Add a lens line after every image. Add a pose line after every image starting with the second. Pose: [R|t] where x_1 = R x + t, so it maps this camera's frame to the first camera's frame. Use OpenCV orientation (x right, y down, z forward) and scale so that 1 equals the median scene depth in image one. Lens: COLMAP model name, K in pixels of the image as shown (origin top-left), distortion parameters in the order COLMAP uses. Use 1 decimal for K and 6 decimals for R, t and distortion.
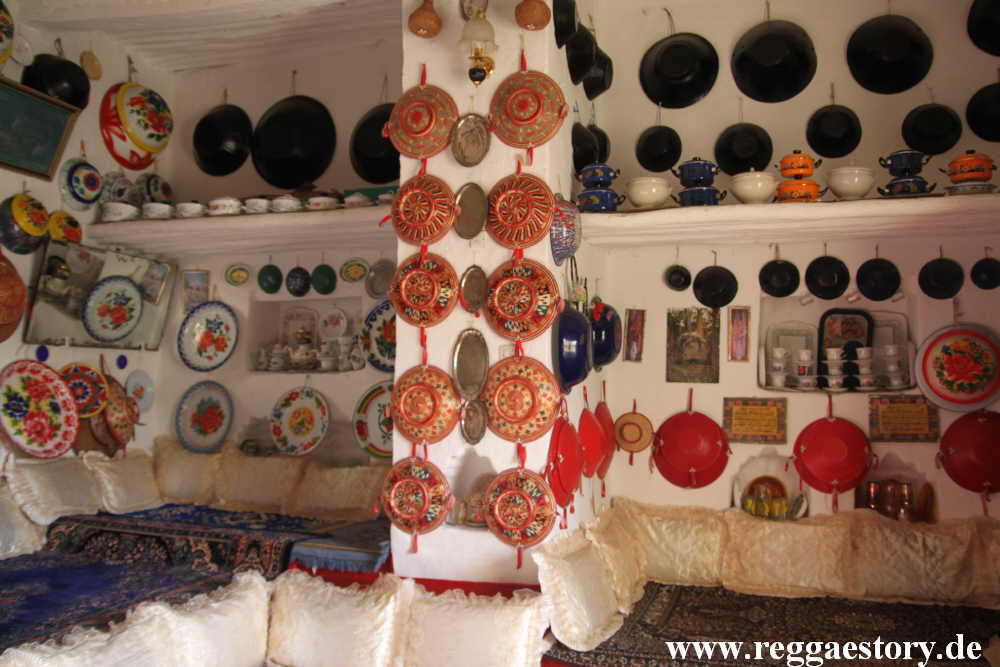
lens RADIAL K [[826.9, 0, 500.2], [0, 826.9, 366.8], [0, 0, 1]] dist [-0.122686, 0.111906]
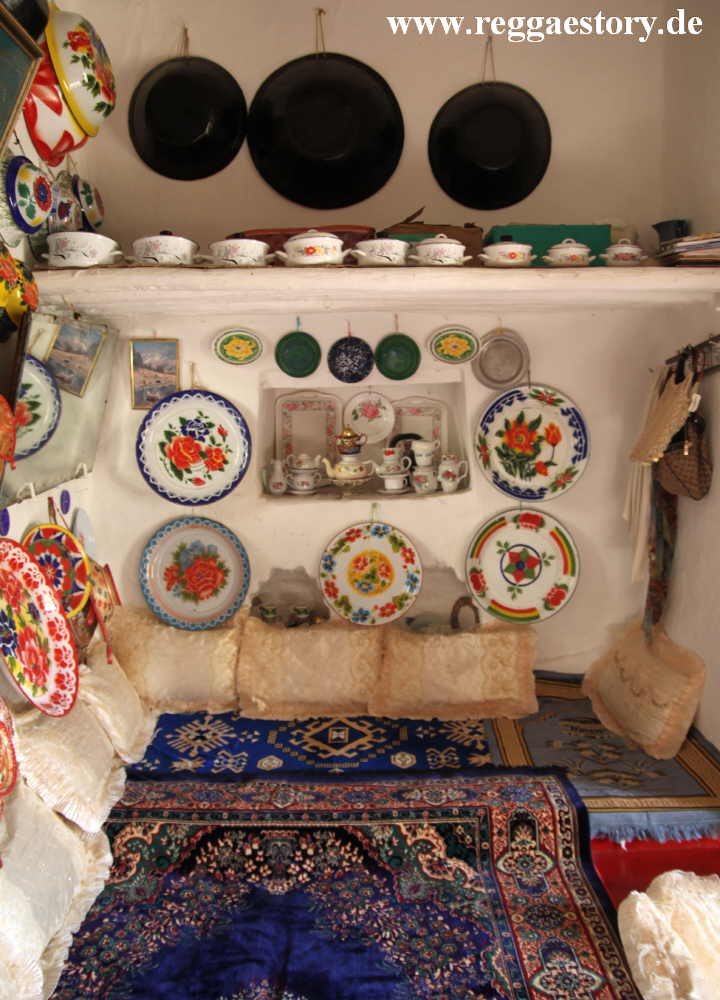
lens RADIAL K [[895.2, 0, 363.5], [0, 895.2, 520.8], [0, 0, 1]] dist [-0.129038, 0.106588]
pose [[0.951896, -0.076331, 0.296761, -0.460733], [0.022871, 0.983473, 0.179602, -0.106257], [-0.305566, -0.164176, 0.937910, 0.325657]]
